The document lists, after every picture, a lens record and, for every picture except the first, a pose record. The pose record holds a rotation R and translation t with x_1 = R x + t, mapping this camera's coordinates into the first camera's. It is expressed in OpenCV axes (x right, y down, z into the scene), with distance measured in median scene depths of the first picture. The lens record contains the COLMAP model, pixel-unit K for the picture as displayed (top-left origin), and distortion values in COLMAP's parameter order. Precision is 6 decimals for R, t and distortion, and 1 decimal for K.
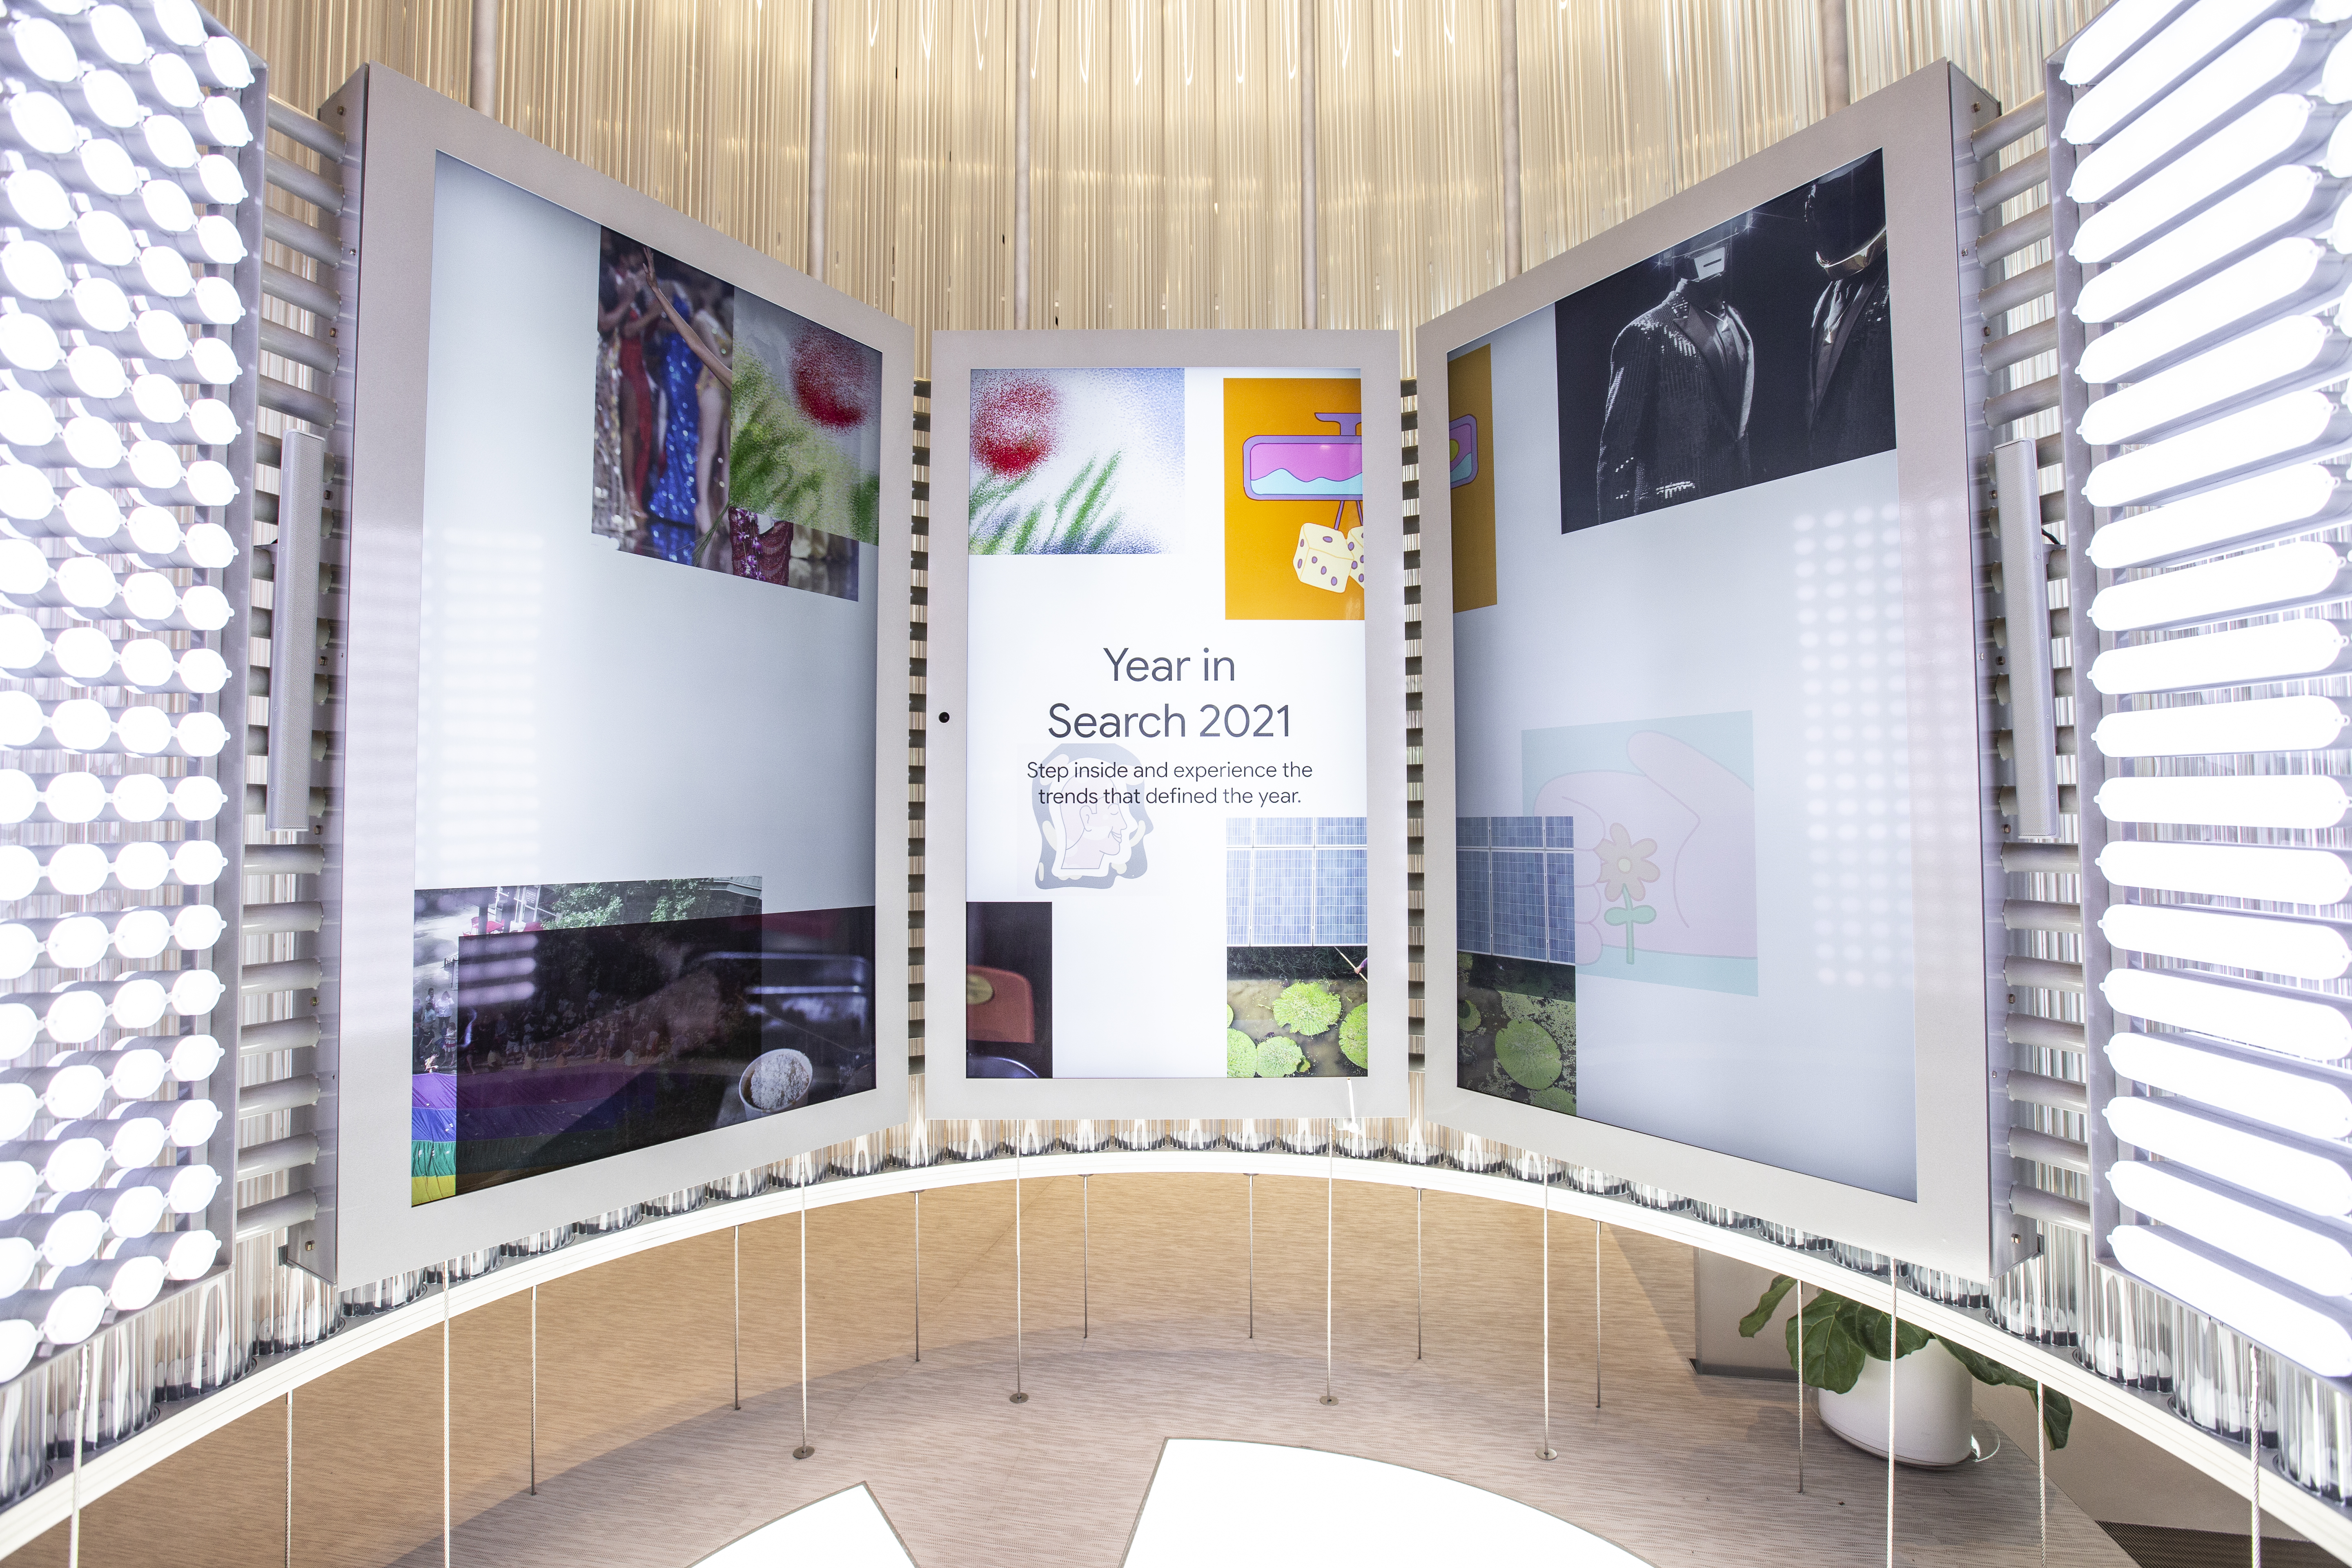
lens RADIAL K [[1121.6, 0, 1171.8], [0, 1121.6, 785.5], [0, 0, 1]] dist [-0.032203, 0.004021]
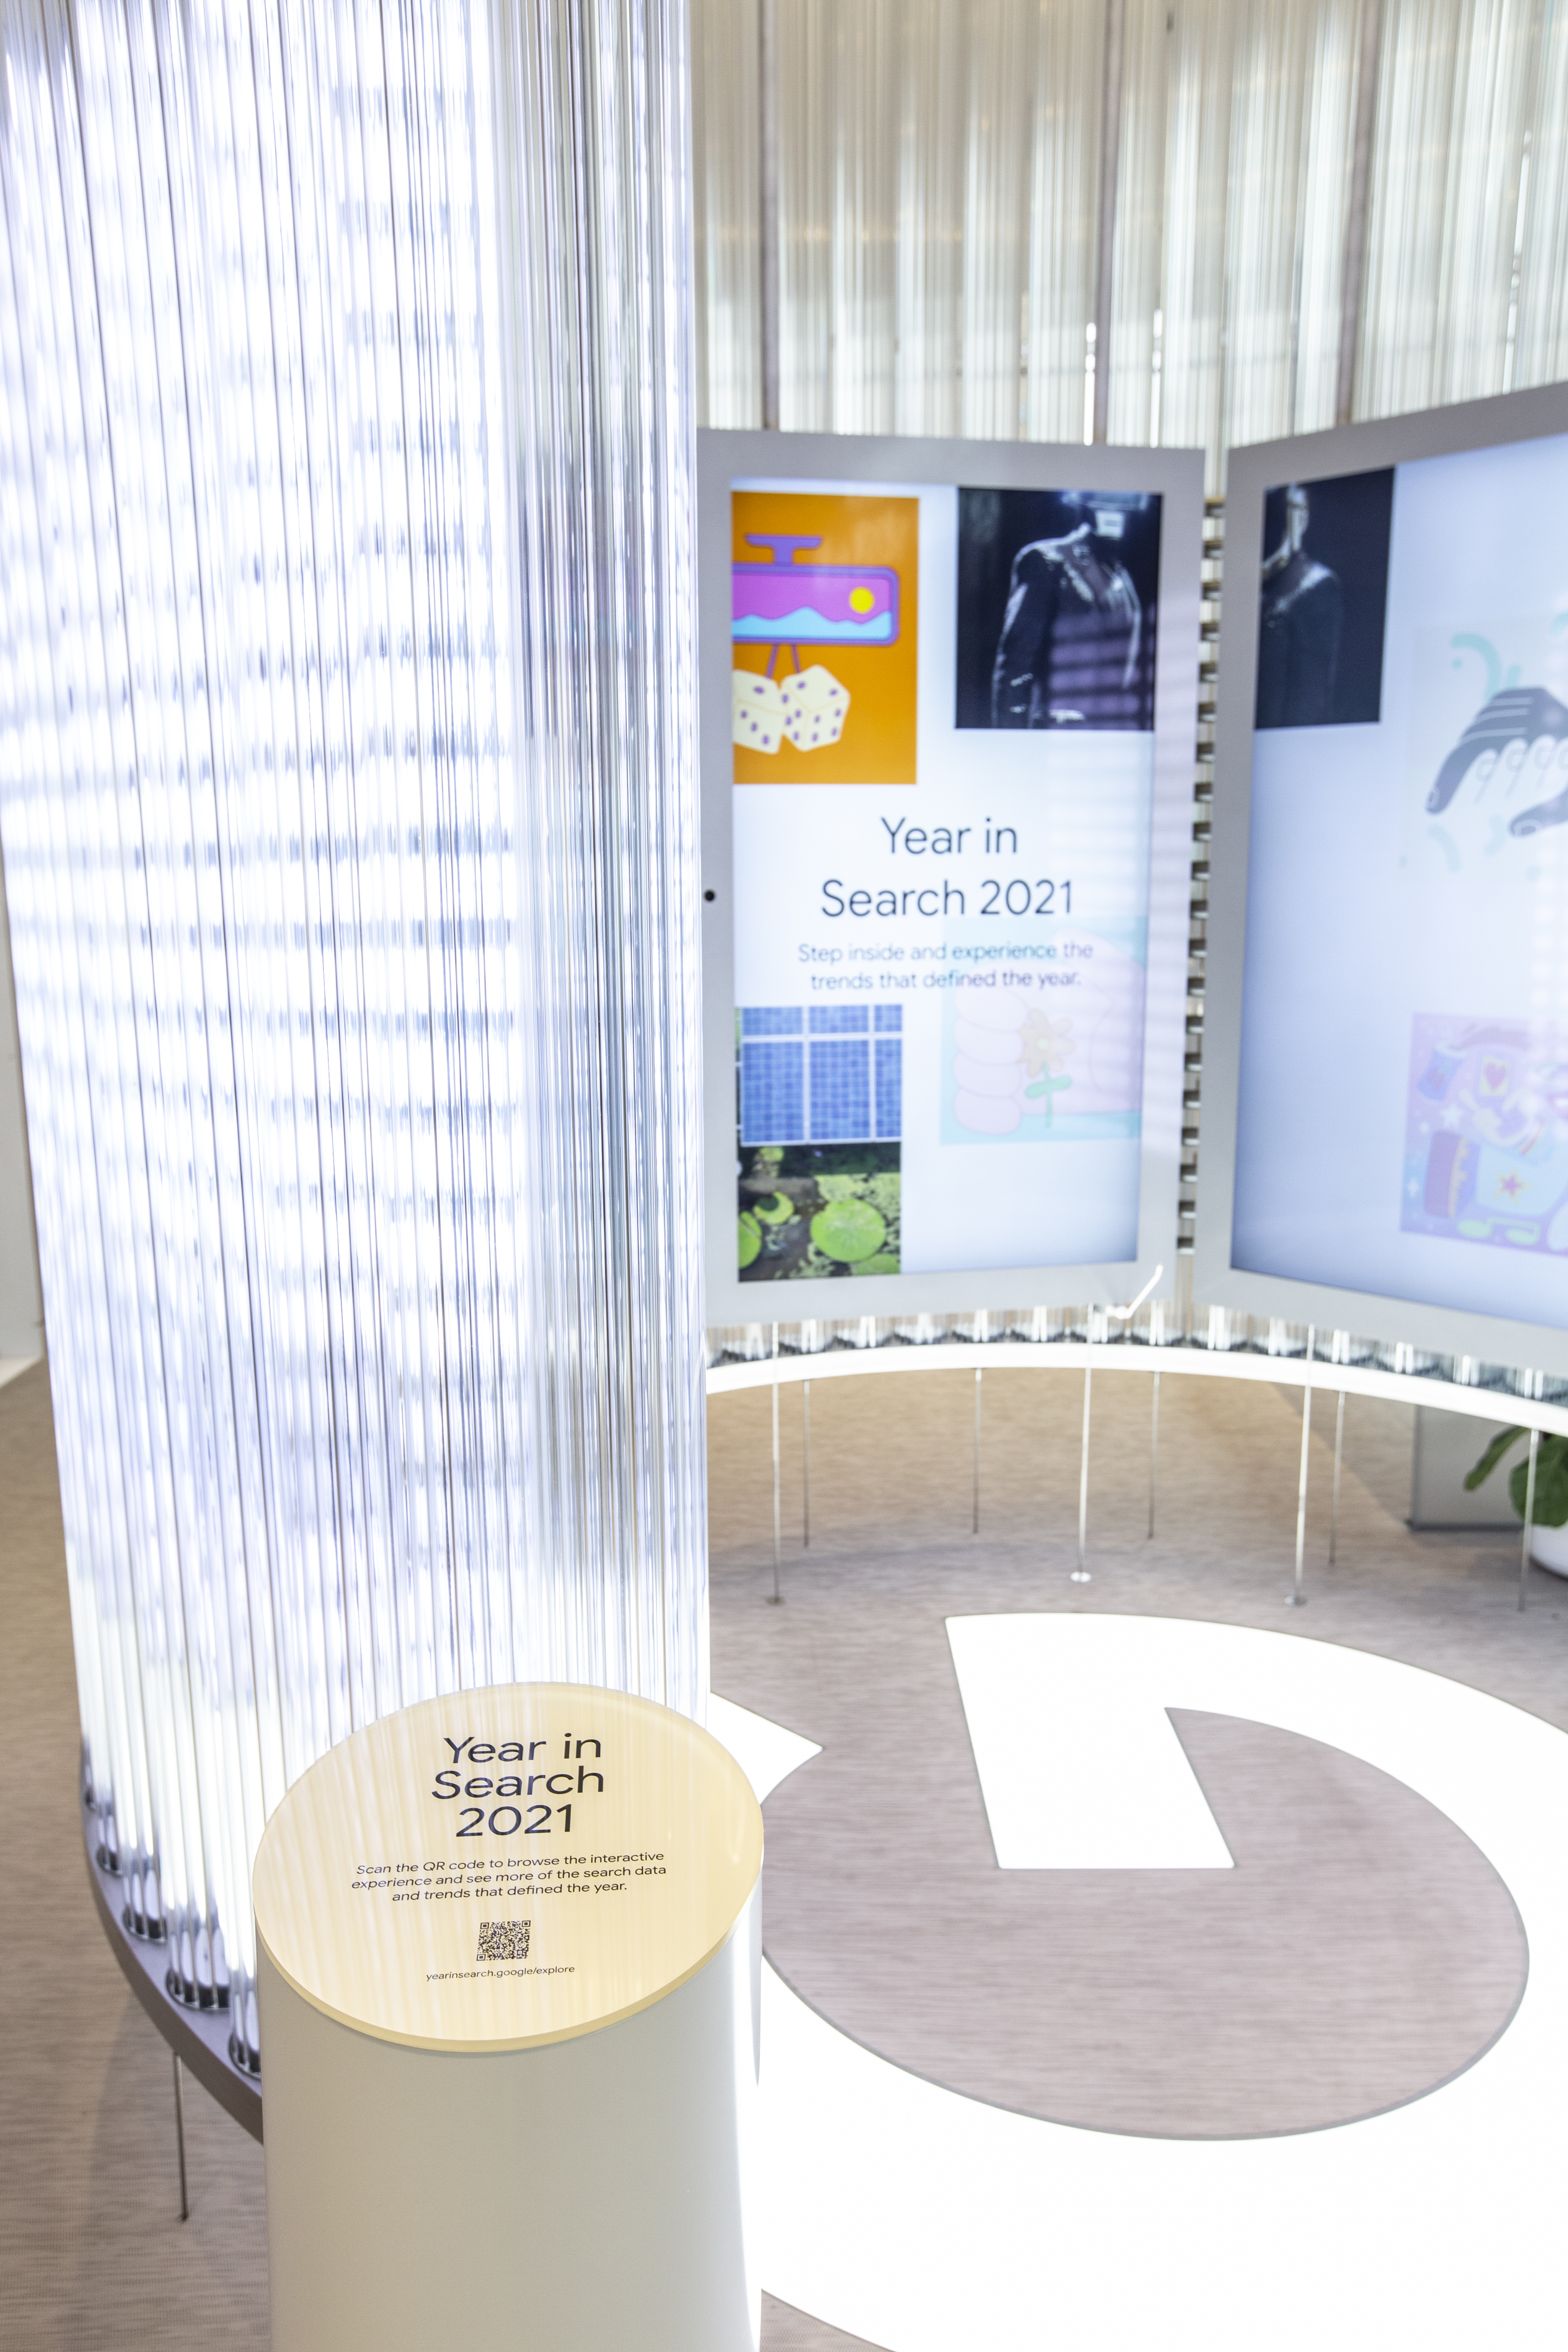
lens RADIAL K [[1866.3, 0, 803.5], [0, 1866.3, 1183.2], [0, 0, 1]] dist [0.030467, 0.004006]
pose [[0.977471, -0.036510, 0.207886, -0.449091], [-0.008058, 0.977753, 0.209606, -0.149895], [-0.210914, -0.206559, 0.955431, -0.498515]]
